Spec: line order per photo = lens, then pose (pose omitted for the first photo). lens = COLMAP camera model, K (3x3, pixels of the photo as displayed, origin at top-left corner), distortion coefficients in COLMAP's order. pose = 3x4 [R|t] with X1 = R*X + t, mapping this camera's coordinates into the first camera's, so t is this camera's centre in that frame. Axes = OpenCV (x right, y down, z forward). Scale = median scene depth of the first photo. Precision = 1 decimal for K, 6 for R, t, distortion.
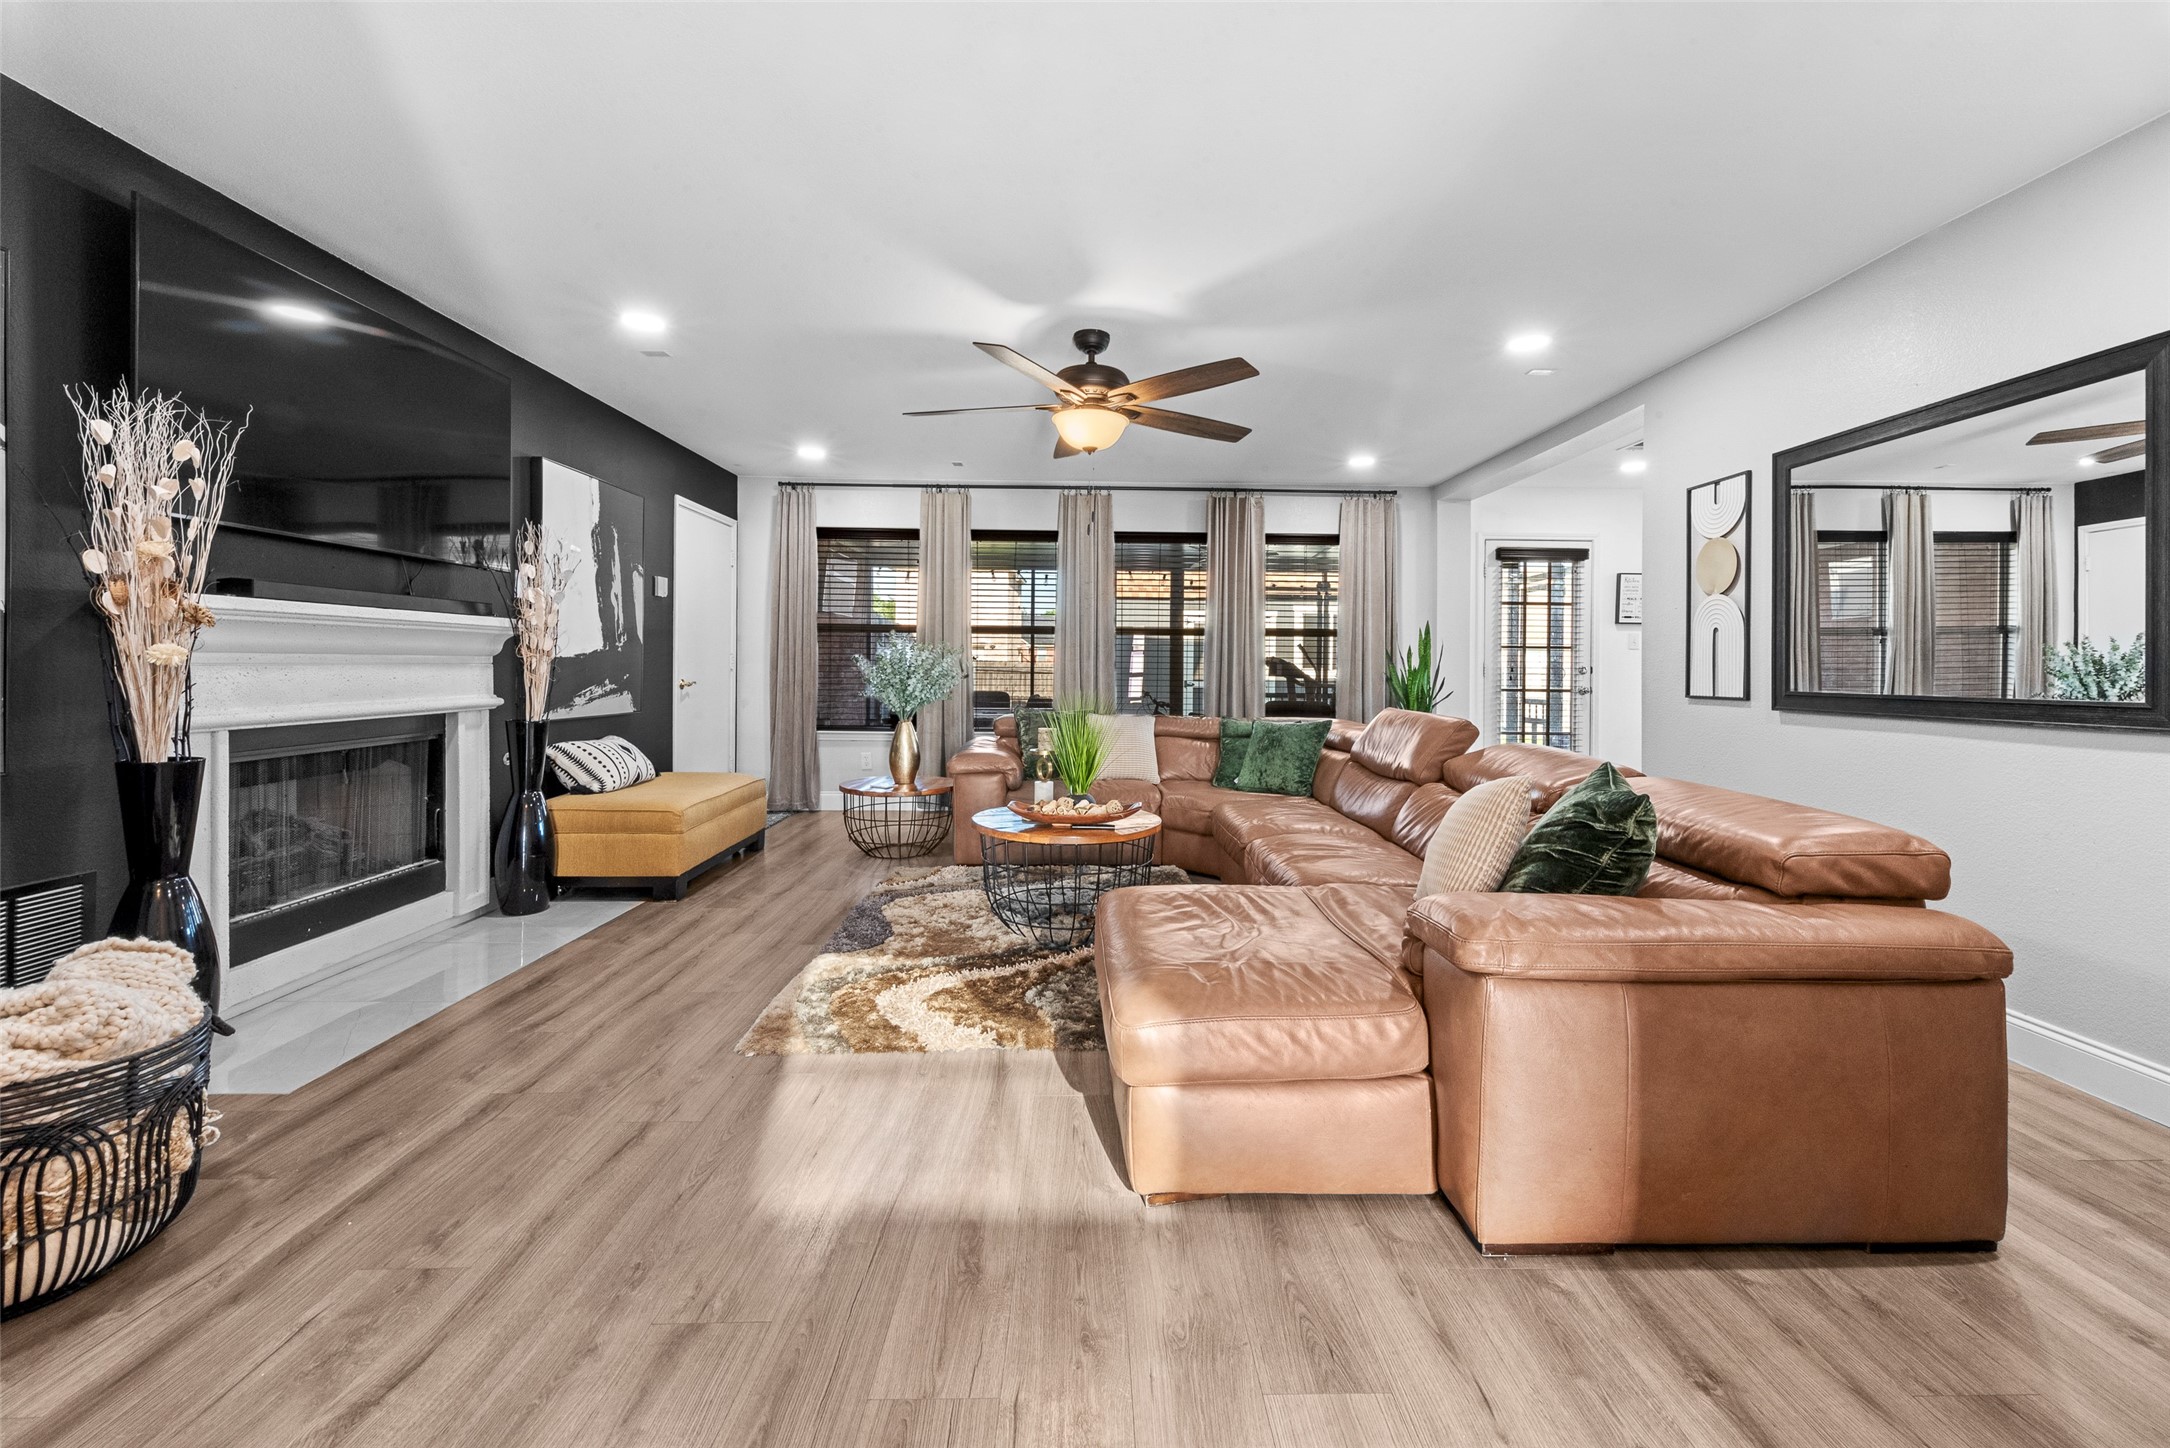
lens RADIAL K [[861.4, 0, 1122.9], [0, 861.4, 667.9], [0, 0, 1]] dist [-0.000709, 0.001144]
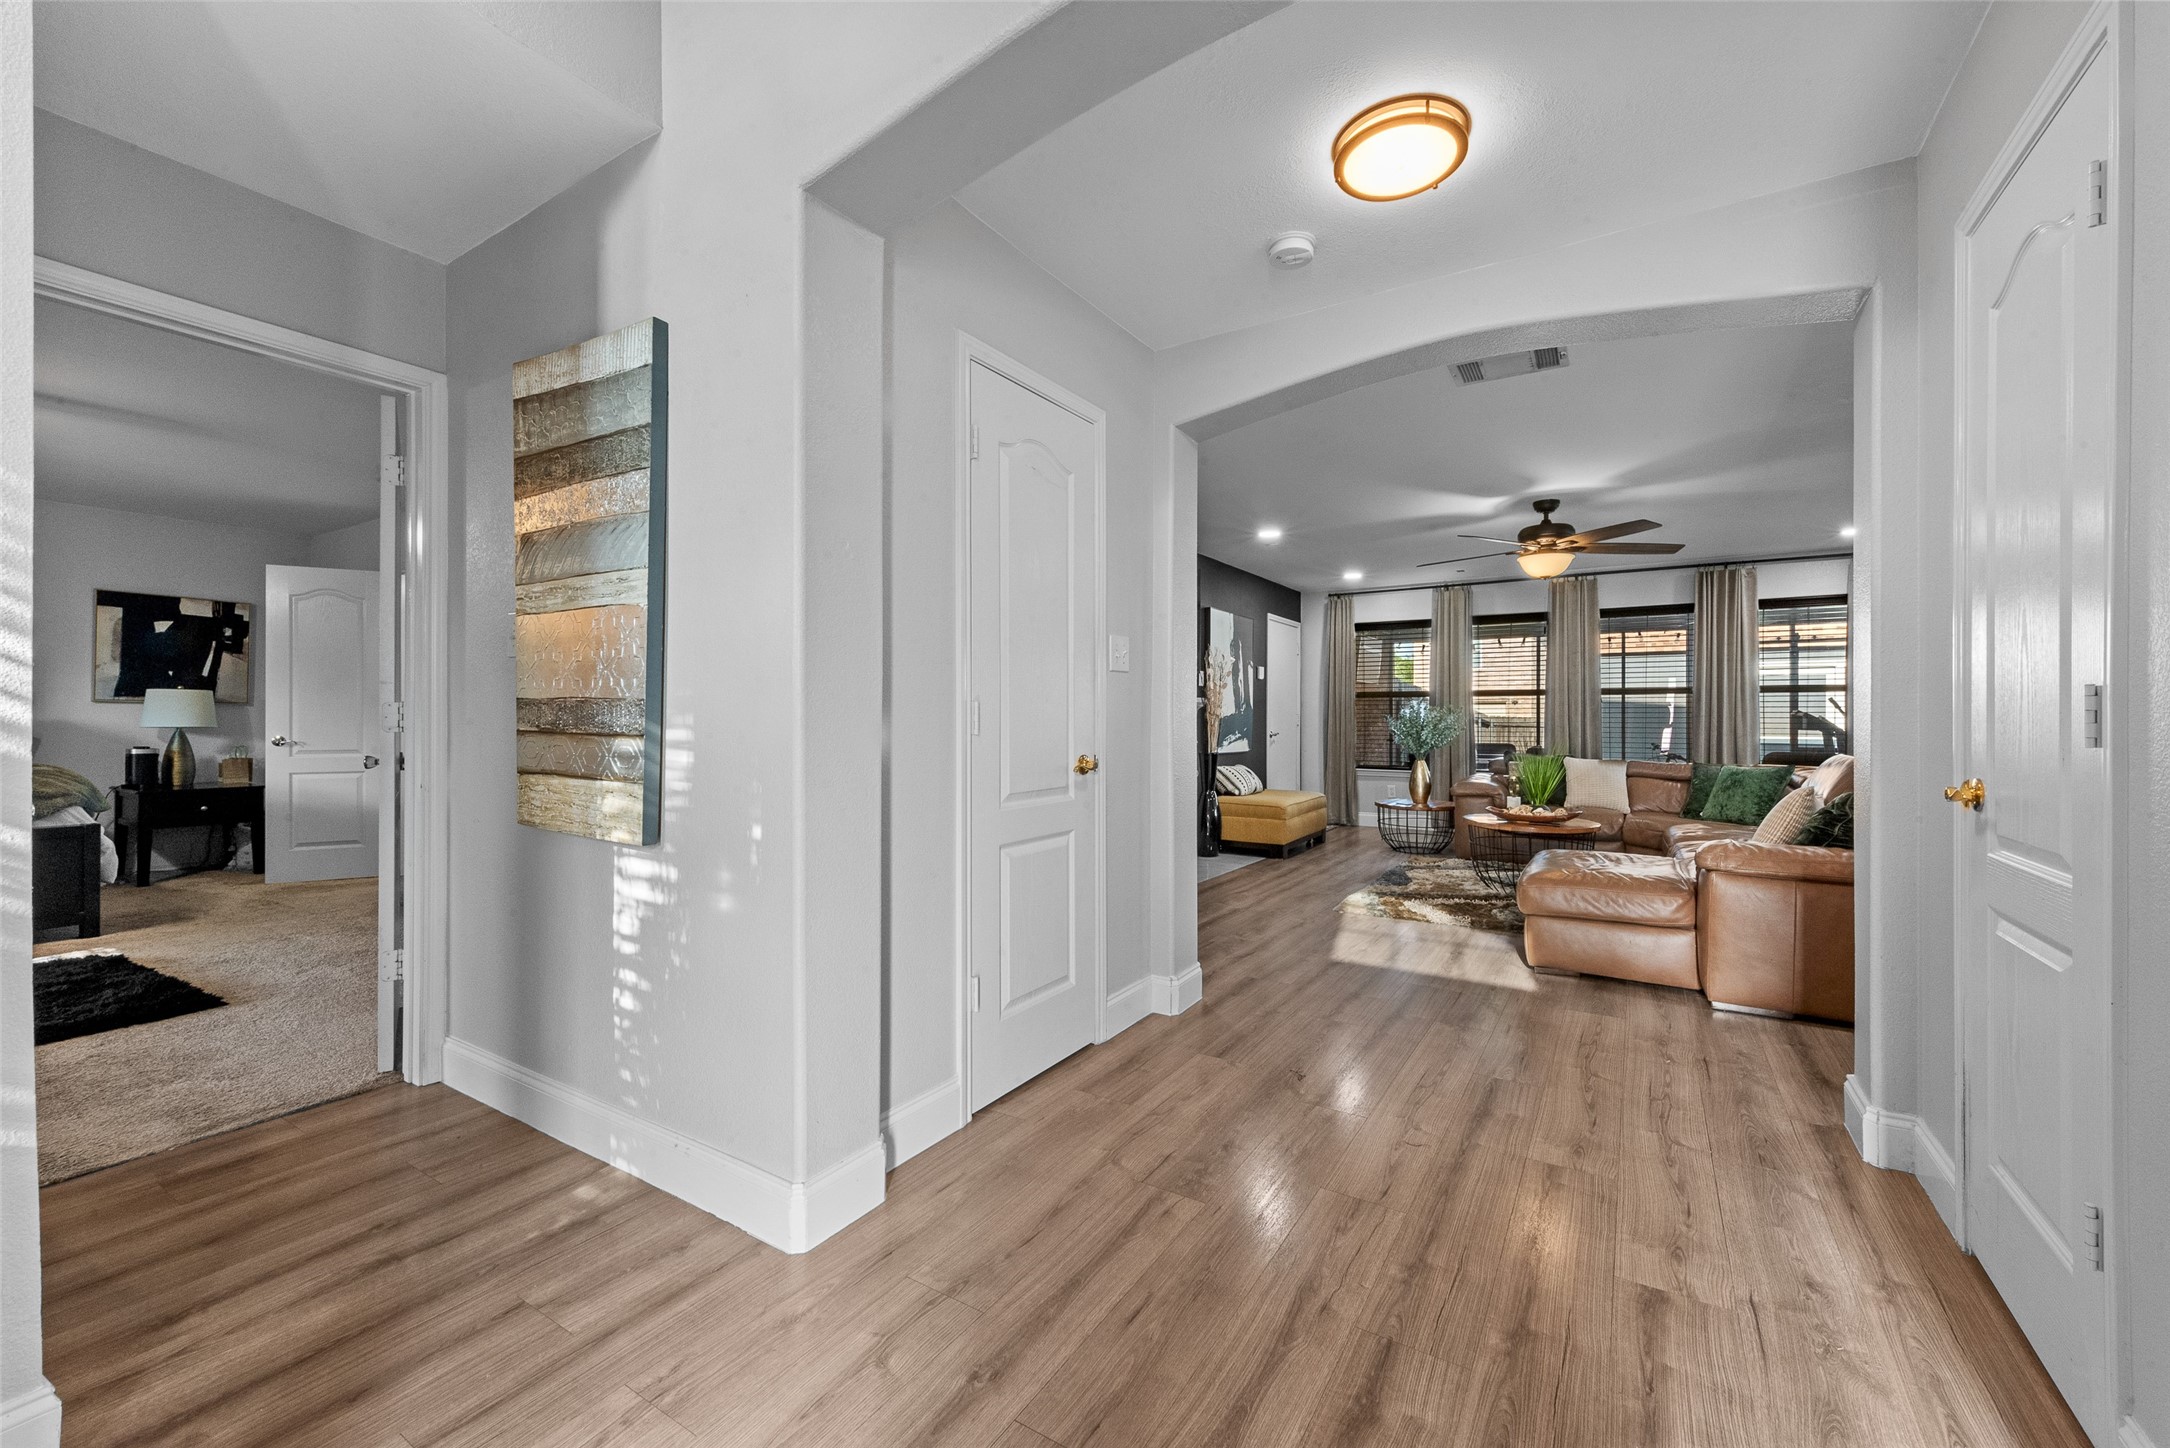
lens RADIAL K [[861.4, 0, 1096.3], [0, 861.4, 722.4], [0, 0, 1]] dist [-0.000709, 0.001144]
pose [[0.819870, -0.005578, -0.572523, 0.134815], [0.004318, 0.999984, -0.003558, 0.001720], [0.572534, 0.000445, 0.819881, -0.519158]]
